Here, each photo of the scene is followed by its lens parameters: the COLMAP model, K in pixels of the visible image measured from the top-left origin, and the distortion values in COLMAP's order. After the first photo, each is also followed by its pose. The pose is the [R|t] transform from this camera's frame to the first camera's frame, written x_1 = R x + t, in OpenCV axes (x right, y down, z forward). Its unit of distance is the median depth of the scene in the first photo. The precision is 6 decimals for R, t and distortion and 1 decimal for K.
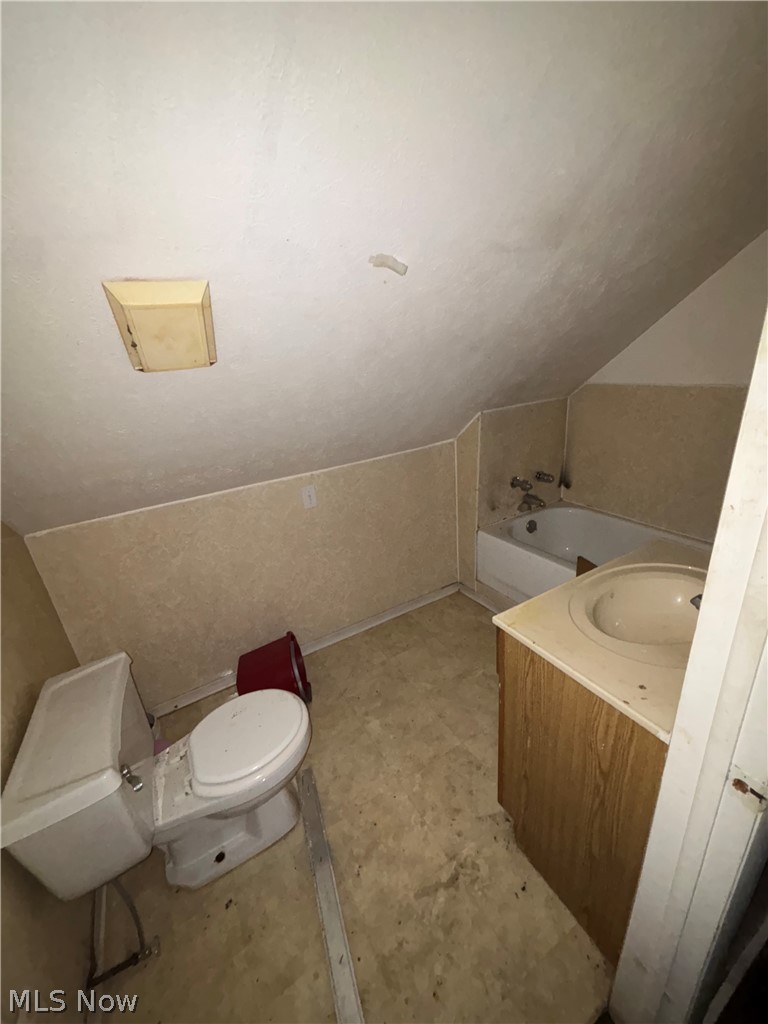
lens RADIAL K [[410.4, 0, 384.0], [0, 410.4, 512.0], [0, 0, 1]] dist [-0.001820, -0.000766]
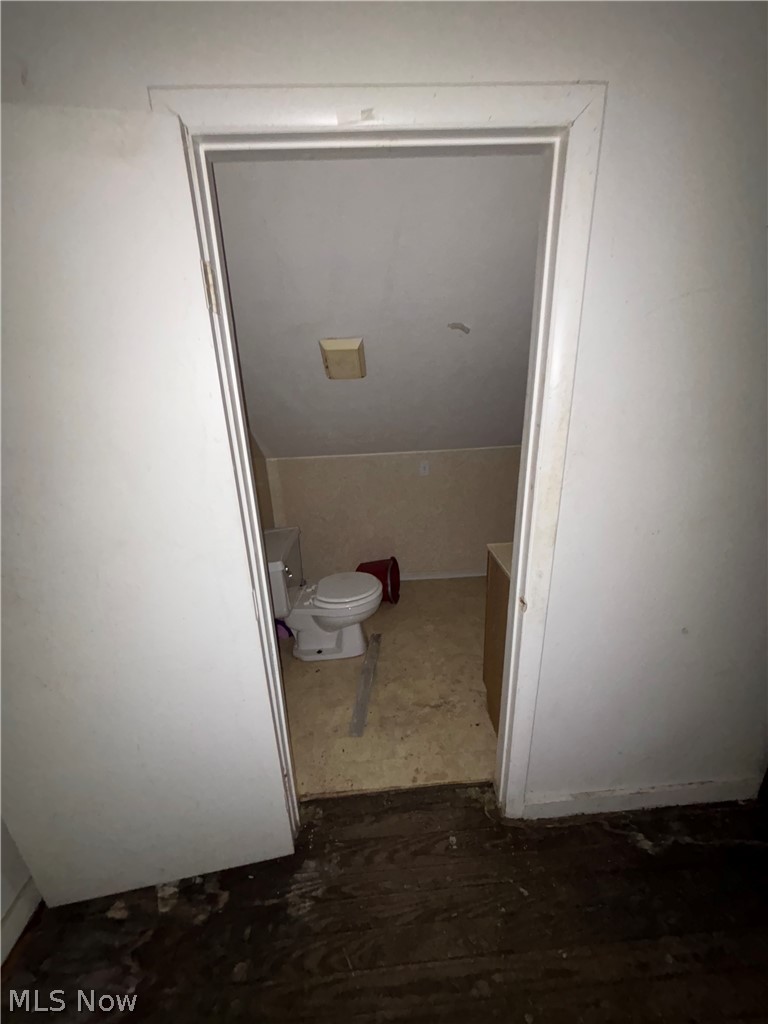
lens RADIAL K [[410.4, 0, 384.0], [0, 410.4, 512.0], [0, 0, 1]] dist [-0.001820, -0.000766]
pose [[0.893836, 0.196272, -0.403155, 0.461052], [-0.196928, 0.979590, 0.040294, 0.129054], [0.402835, 0.043376, 0.914244, -0.554615]]
